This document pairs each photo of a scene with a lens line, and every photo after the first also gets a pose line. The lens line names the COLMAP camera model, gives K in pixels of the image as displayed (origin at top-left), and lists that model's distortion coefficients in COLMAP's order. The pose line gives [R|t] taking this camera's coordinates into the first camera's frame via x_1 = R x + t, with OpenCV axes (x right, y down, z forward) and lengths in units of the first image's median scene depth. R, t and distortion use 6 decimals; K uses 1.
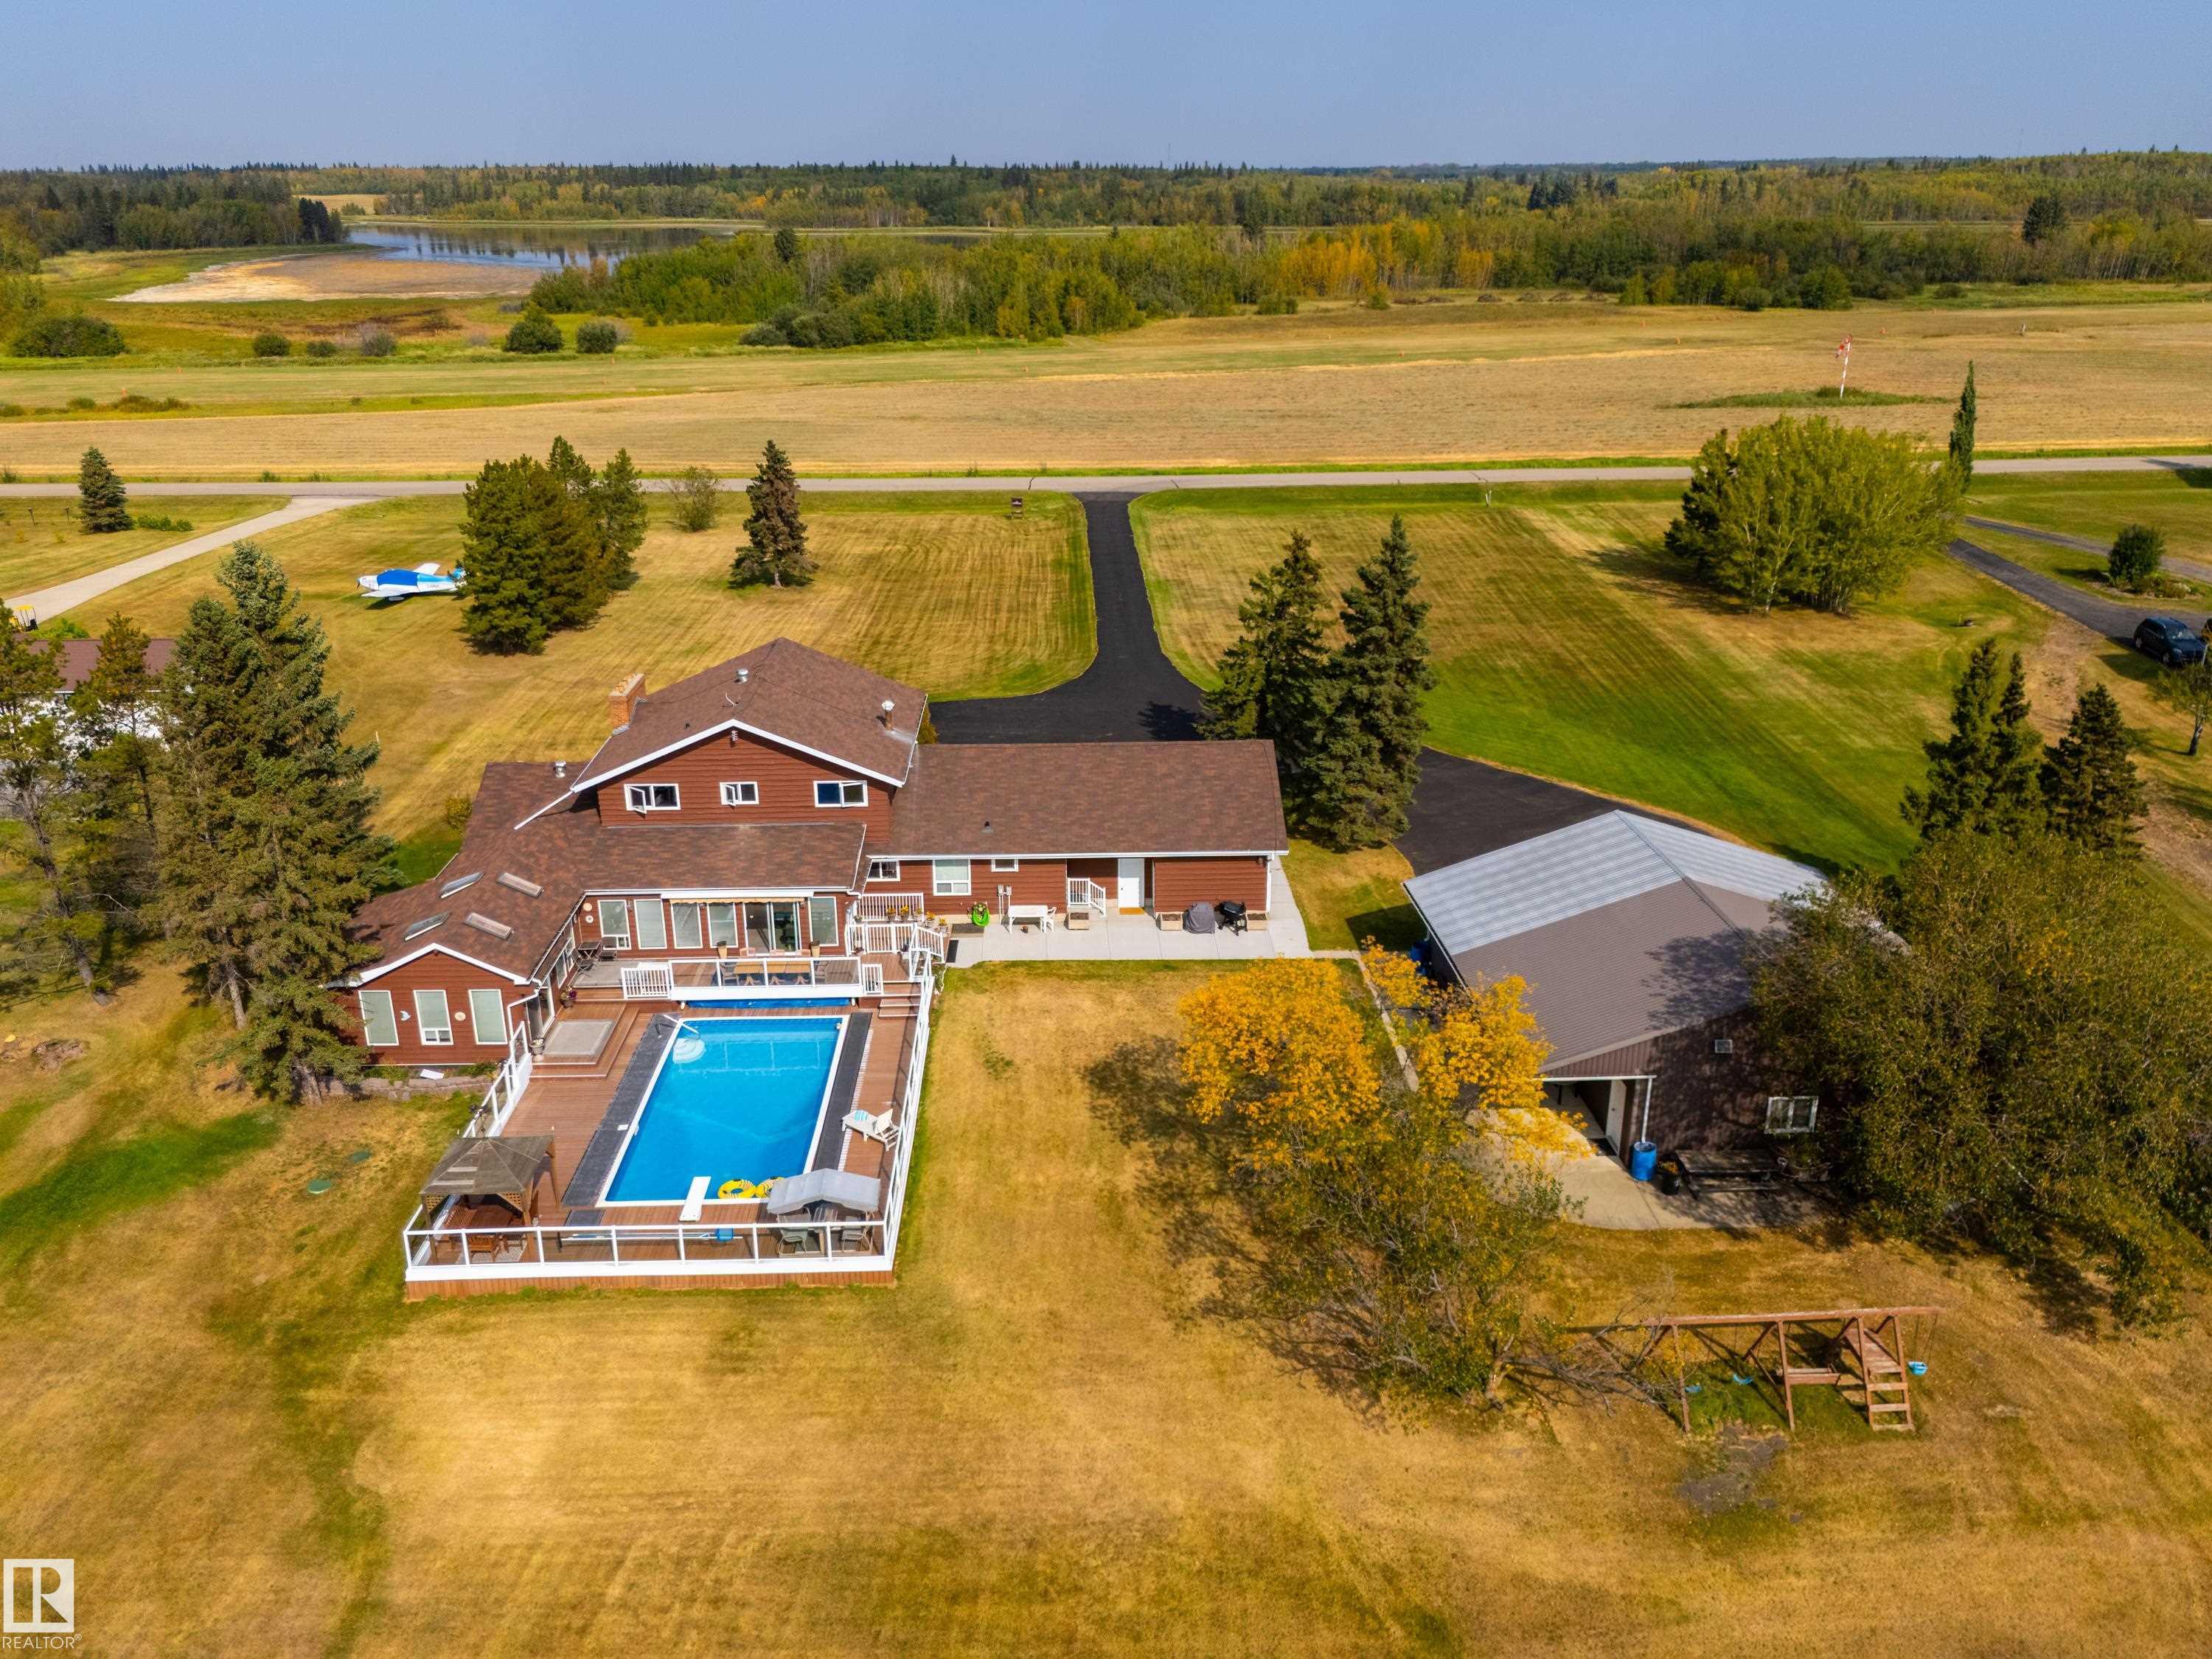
lens RADIAL K [[1693.4, 0, 1113.4], [0, 1693.4, 807.2], [0, 0, 1]] dist [0.065241, -0.059034]
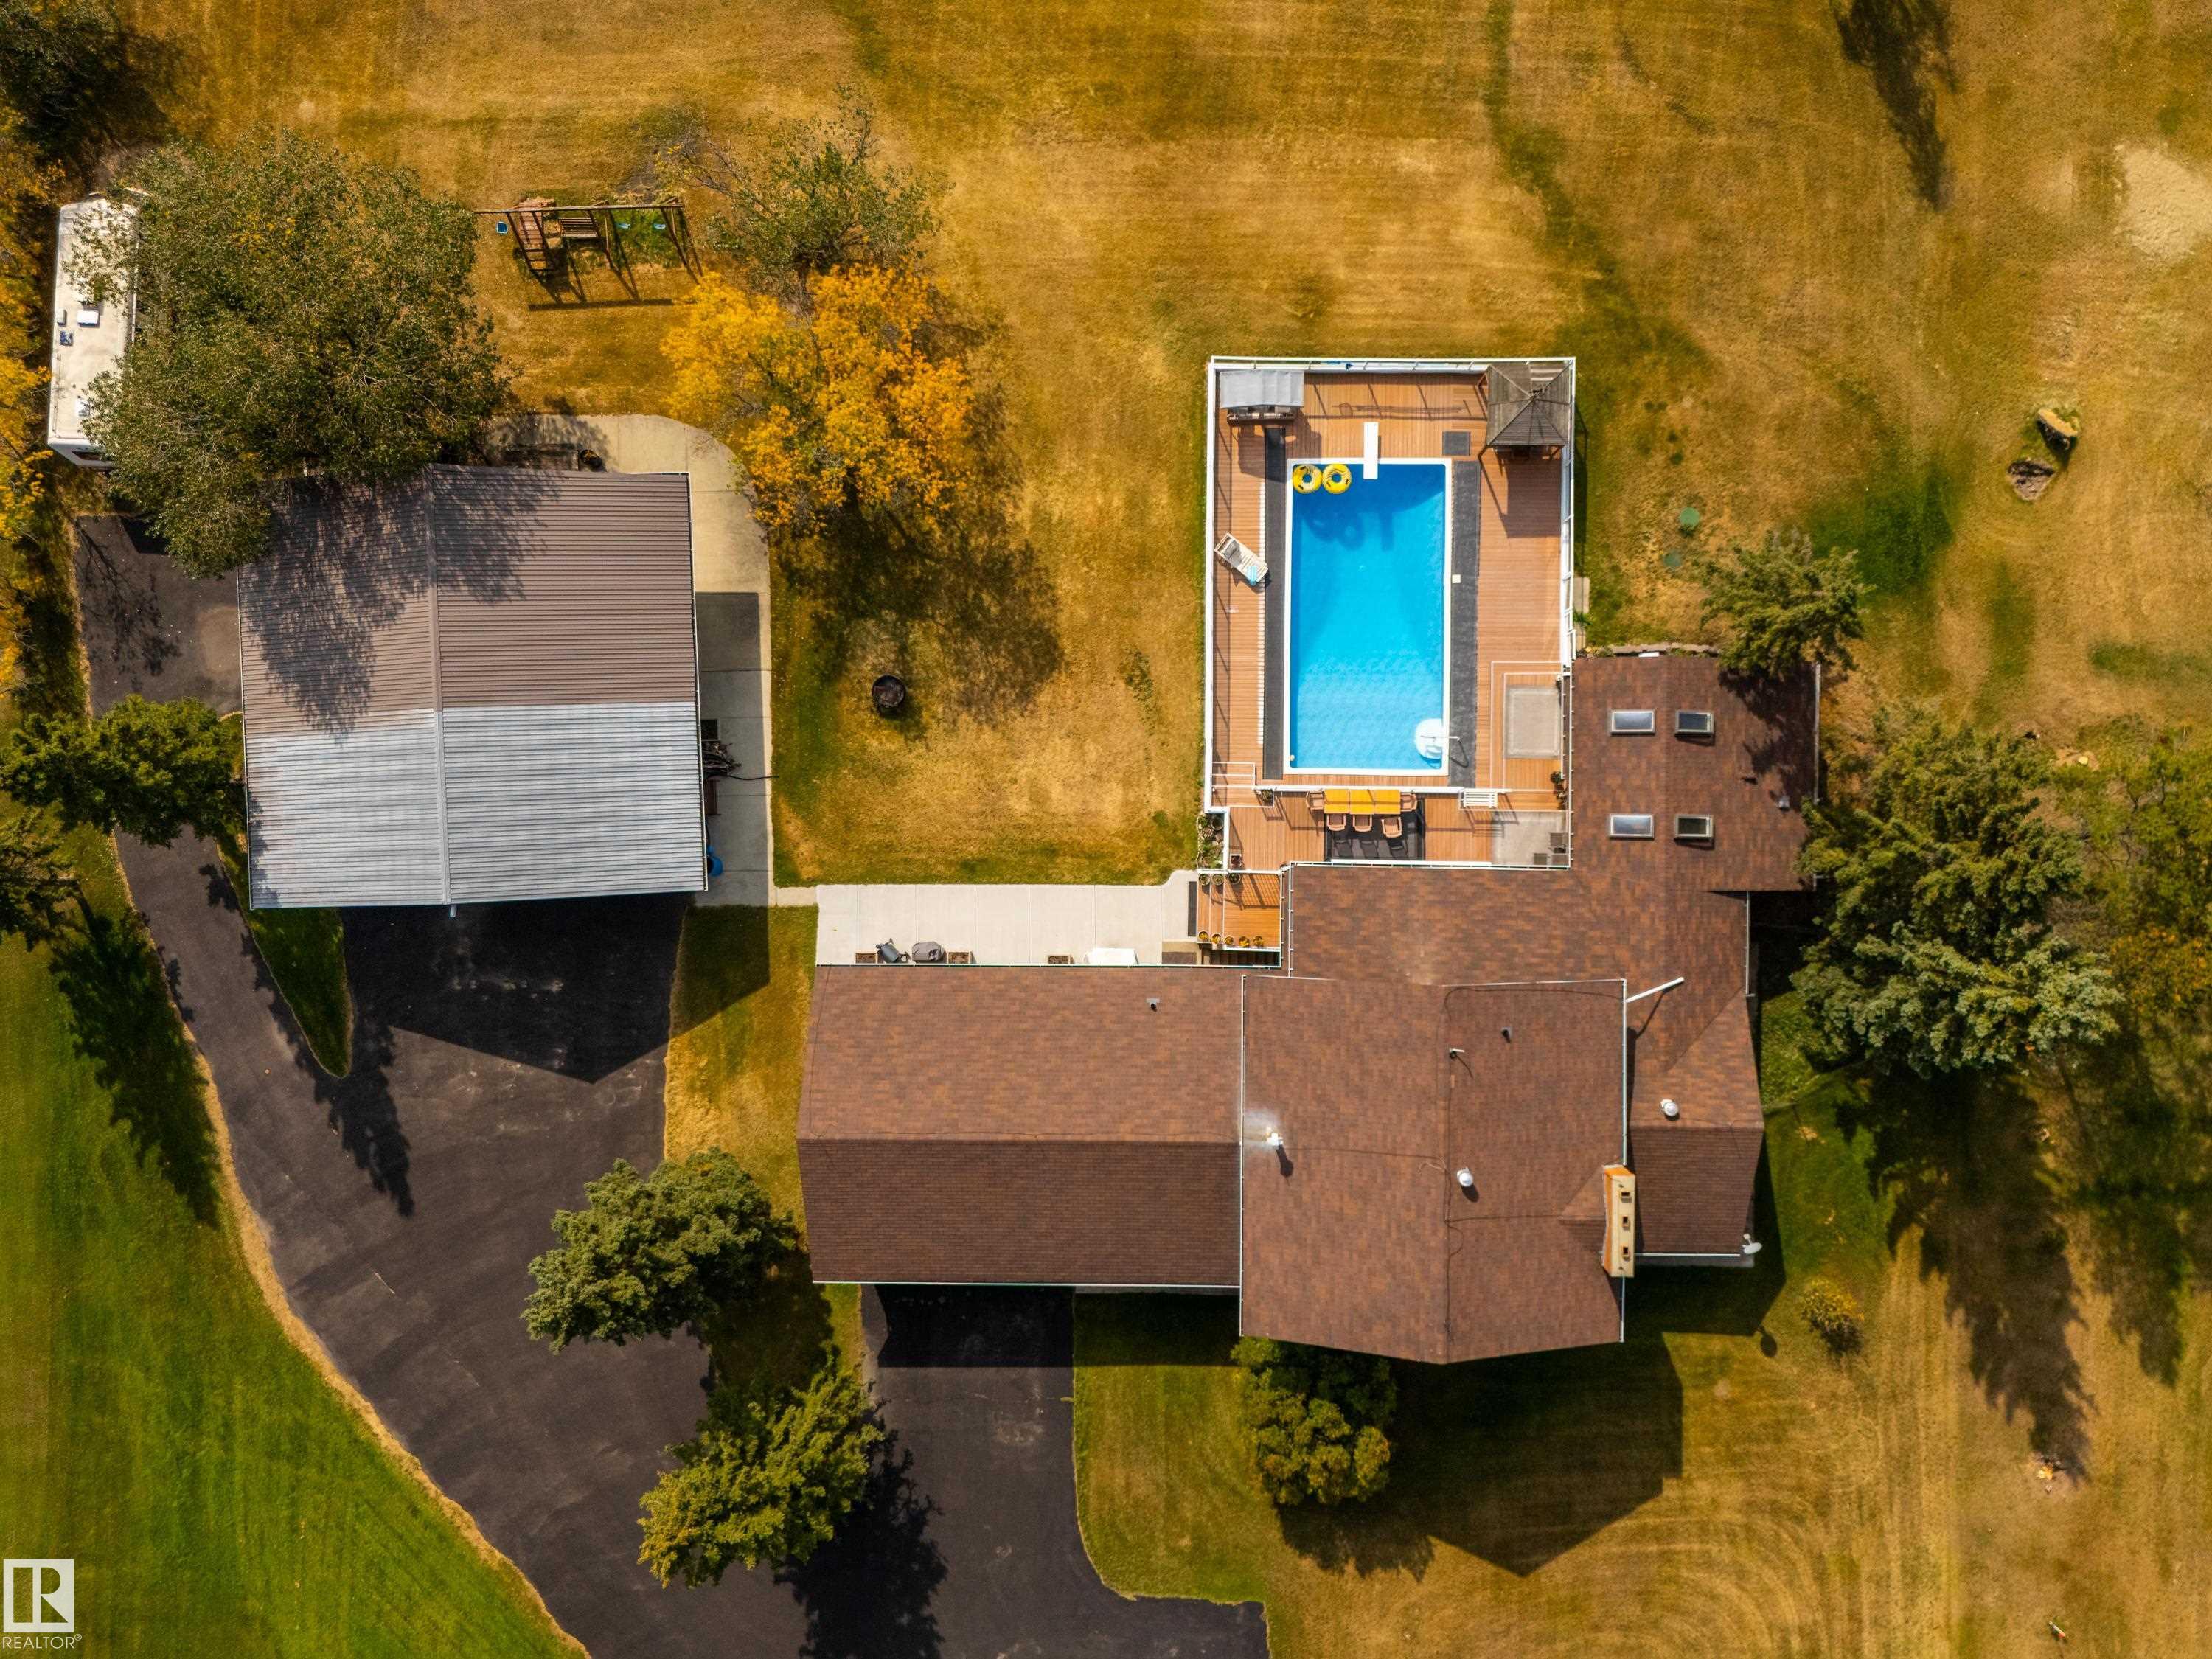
lens RADIAL K [[1621.0, 0, 1077.7], [0, 1621.0, 831.9], [0, 0, 1]] dist [0.065909, -0.002347]
pose [[-0.998750, -0.037224, 0.033359, -0.065642], [0.044425, -0.355193, 0.933737, -0.834452], [-0.022909, 0.934052, 0.356402, 0.696986]]
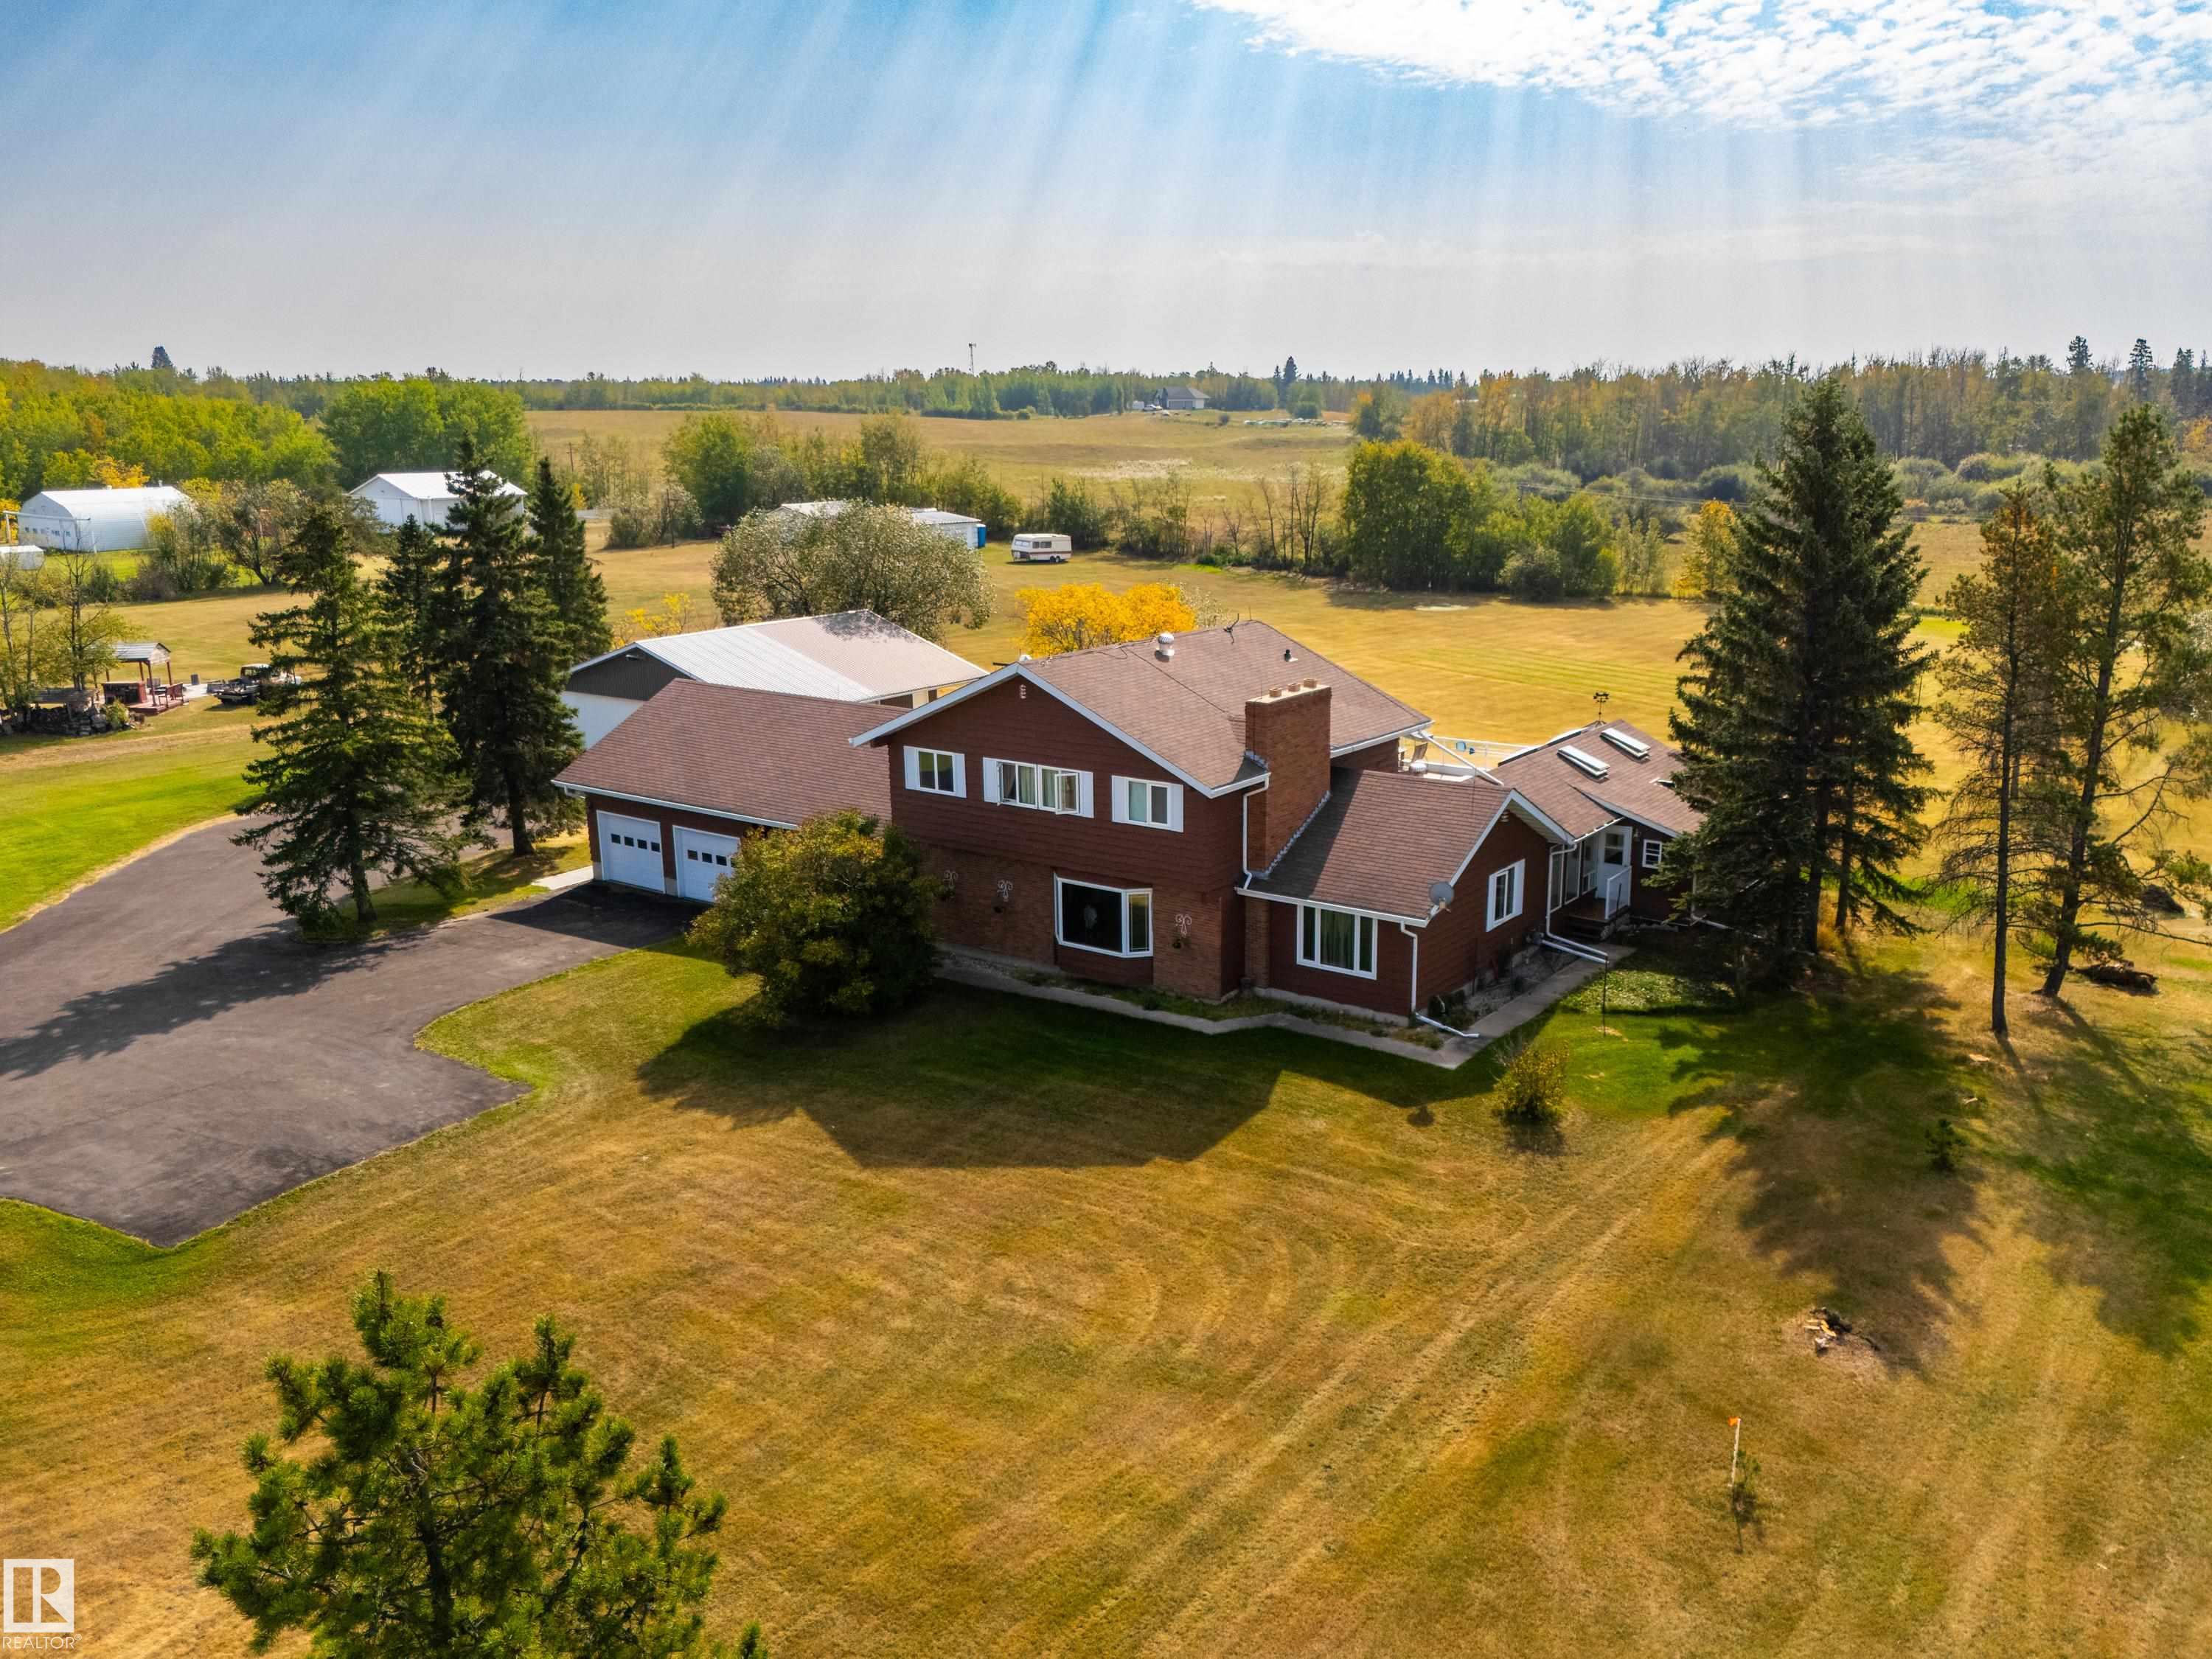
lens RADIAL K [[1664.7, 0, 1116.9], [0, 1664.7, 827.0], [0, 0, 1]] dist [0.085260, -0.098481]
pose [[-0.789814, -0.136559, 0.597950, -0.725736], [0.226081, 0.841435, 0.490790, -0.415224], [-0.570158, 0.522818, -0.633704, 1.731482]]
